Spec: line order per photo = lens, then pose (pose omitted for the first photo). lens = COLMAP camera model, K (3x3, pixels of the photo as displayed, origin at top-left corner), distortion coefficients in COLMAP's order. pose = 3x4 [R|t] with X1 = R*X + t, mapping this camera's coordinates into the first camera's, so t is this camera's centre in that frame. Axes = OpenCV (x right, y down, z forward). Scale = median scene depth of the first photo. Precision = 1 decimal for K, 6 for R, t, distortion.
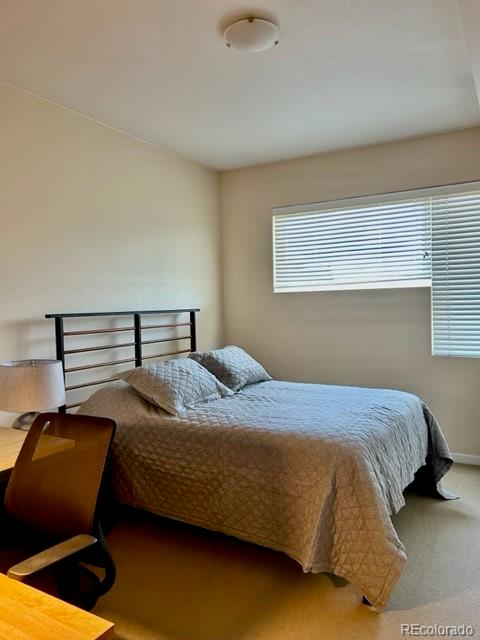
lens RADIAL K [[481.2, 0, 236.7], [0, 481.2, 320.9], [0, 0, 1]] dist [0.023092, -0.018944]
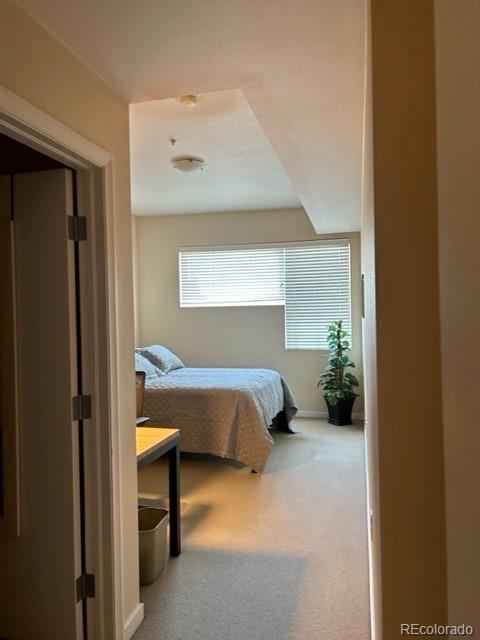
lens RADIAL K [[481.2, 0, 240.3], [0, 481.2, 319.4], [0, 0, 1]] dist [0.023092, -0.018944]
pose [[0.959574, 0.000787, 0.281456, -0.279490], [0.006597, 0.999658, -0.025288, 0.023398], [-0.281380, 0.026122, 0.959241, -0.723860]]
